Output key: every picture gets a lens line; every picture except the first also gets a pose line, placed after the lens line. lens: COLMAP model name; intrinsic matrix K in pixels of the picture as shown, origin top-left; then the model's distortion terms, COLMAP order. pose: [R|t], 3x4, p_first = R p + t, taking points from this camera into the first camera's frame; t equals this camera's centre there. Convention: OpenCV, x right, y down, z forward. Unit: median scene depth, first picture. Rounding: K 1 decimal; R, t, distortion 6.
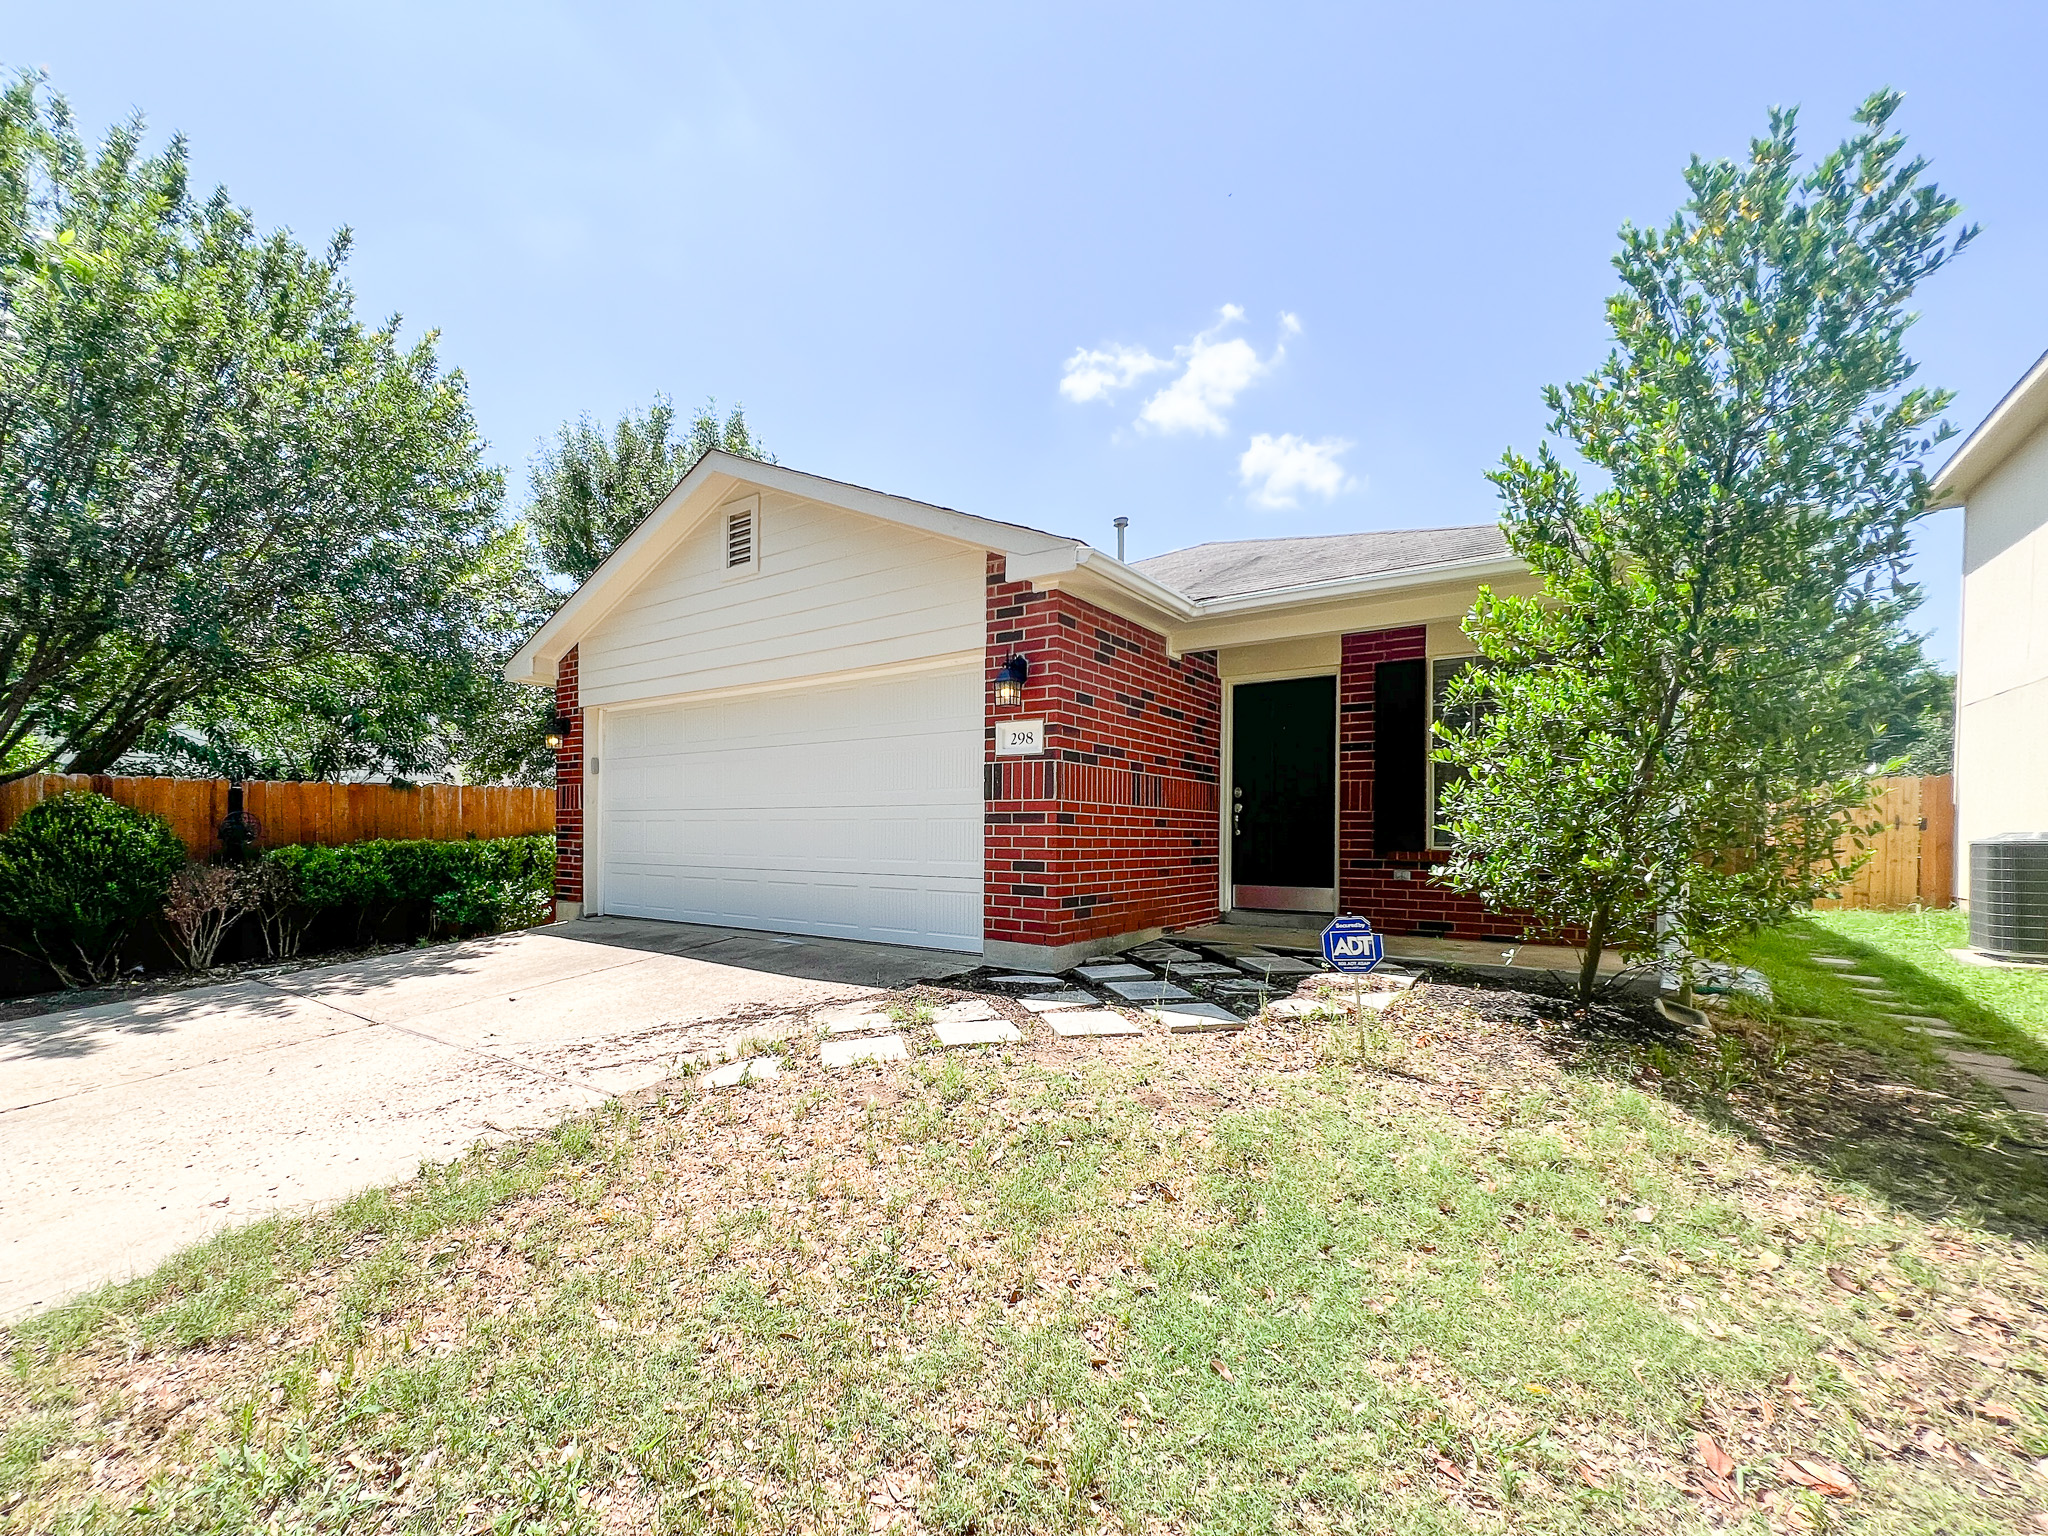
lens RADIAL K [[821.0, 0, 1007.6], [0, 821.0, 814.5], [0, 0, 1]] dist [0.000024, -0.001421]
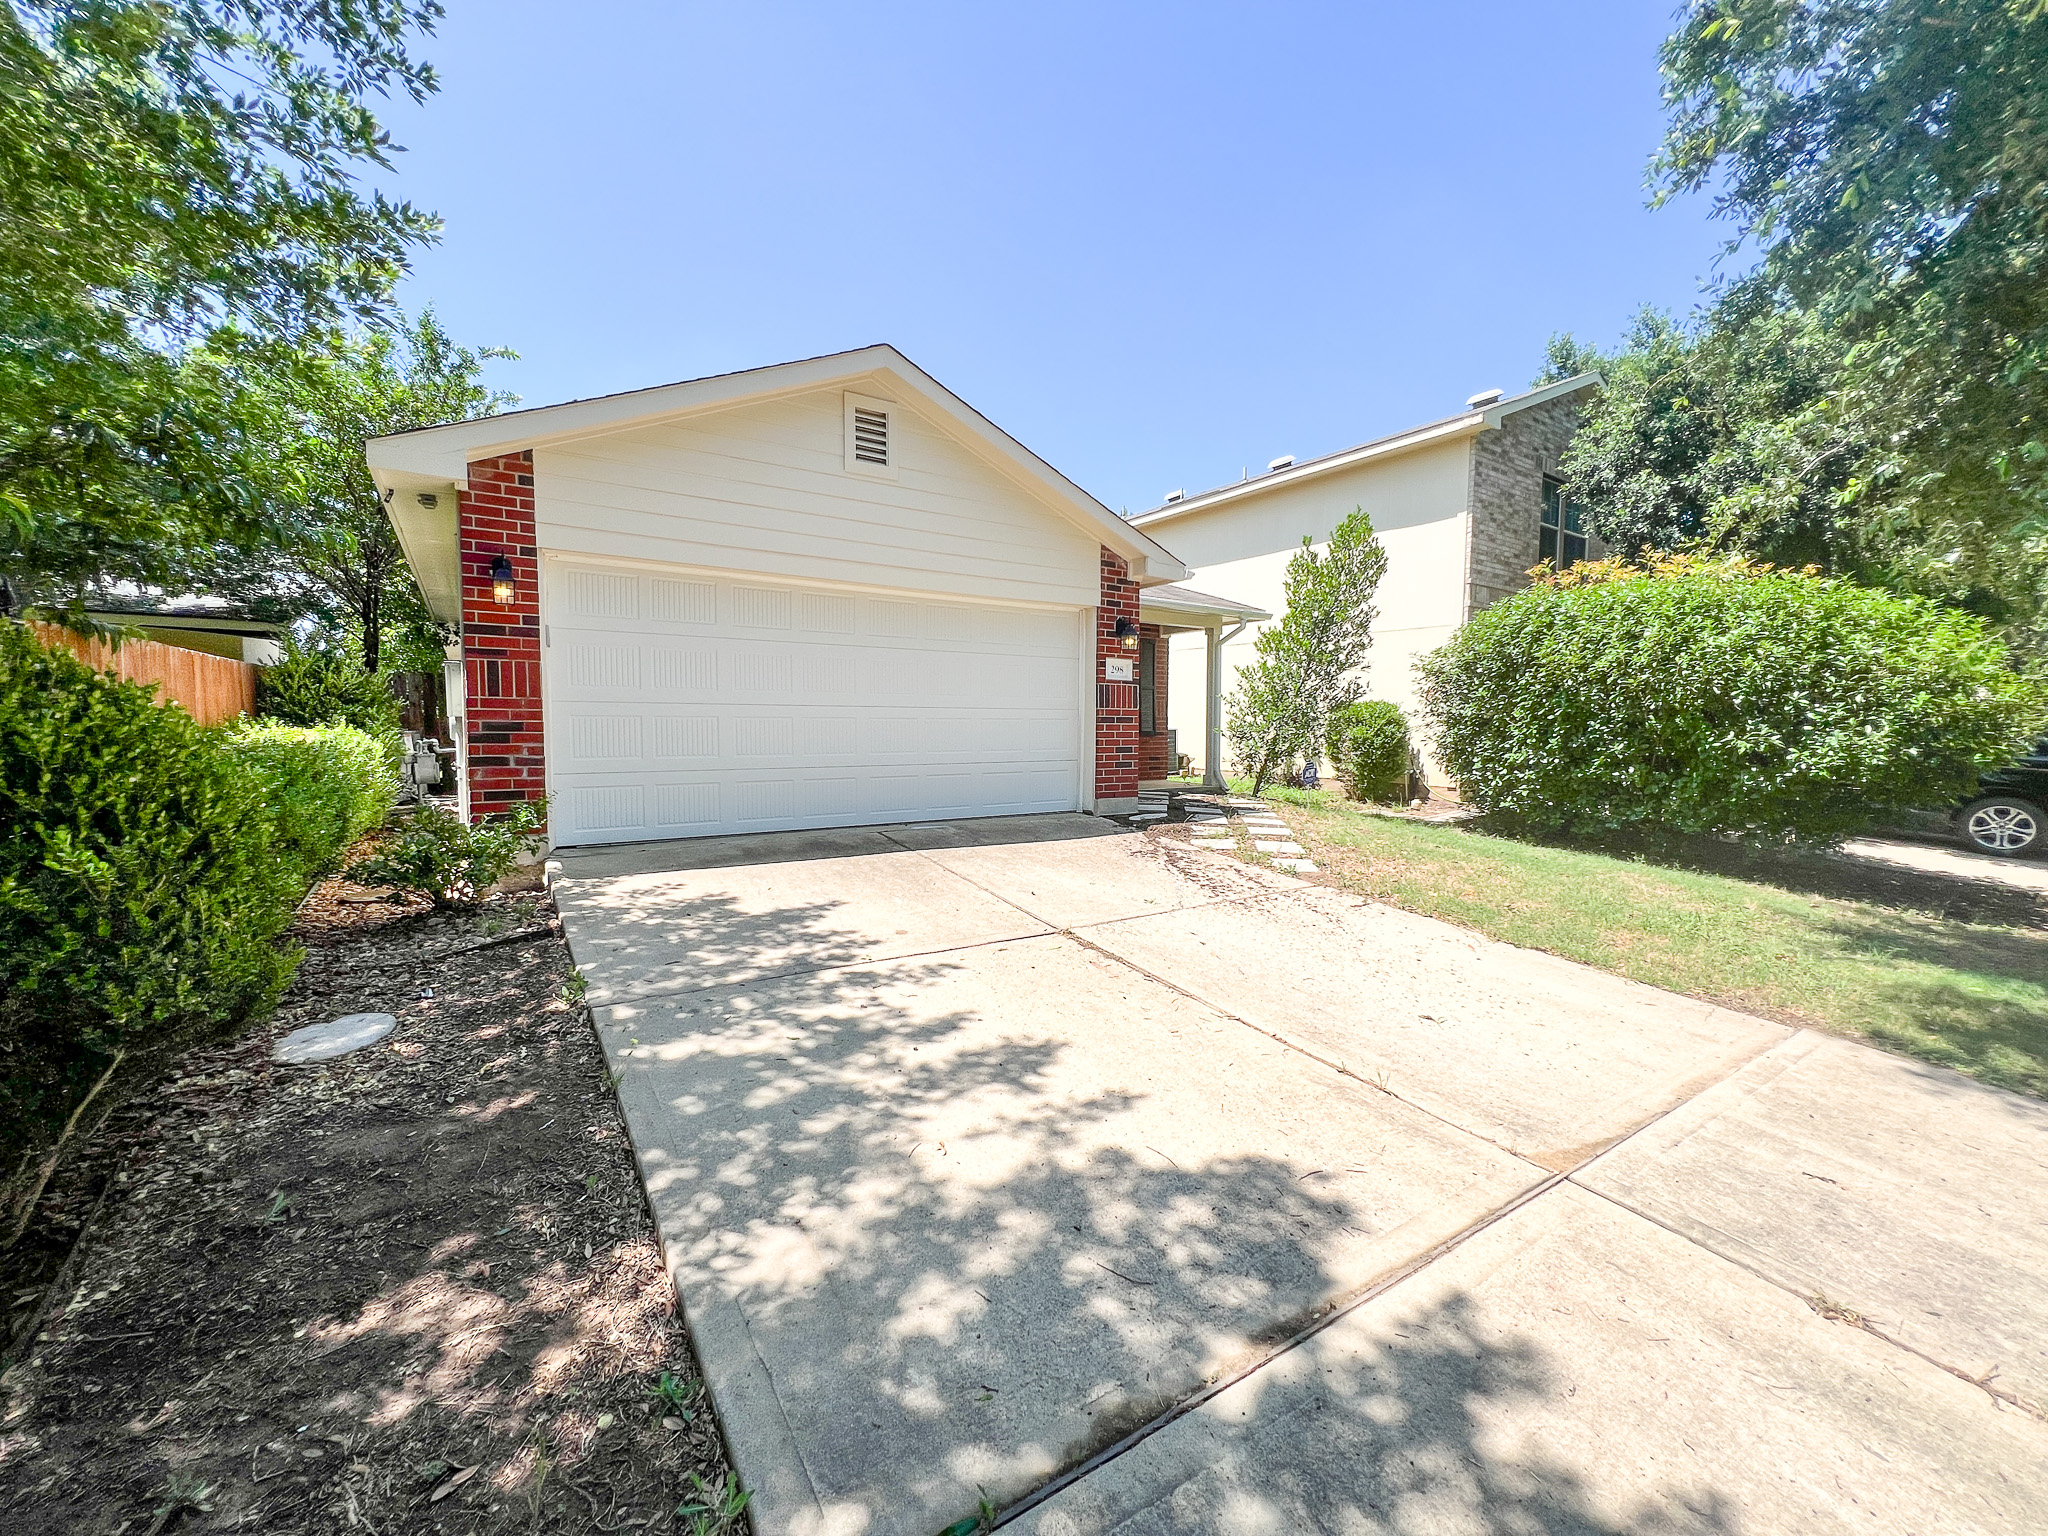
lens RADIAL K [[821.0, 0, 1022.9], [0, 821.0, 771.9], [0, 0, 1]] dist [0.000024, -0.001421]
pose [[0.369191, -0.046005, 0.928214, -1.508905], [-0.001759, 0.998738, 0.050200, 0.024972], [-0.929352, -0.020166, 0.368644, 0.571336]]
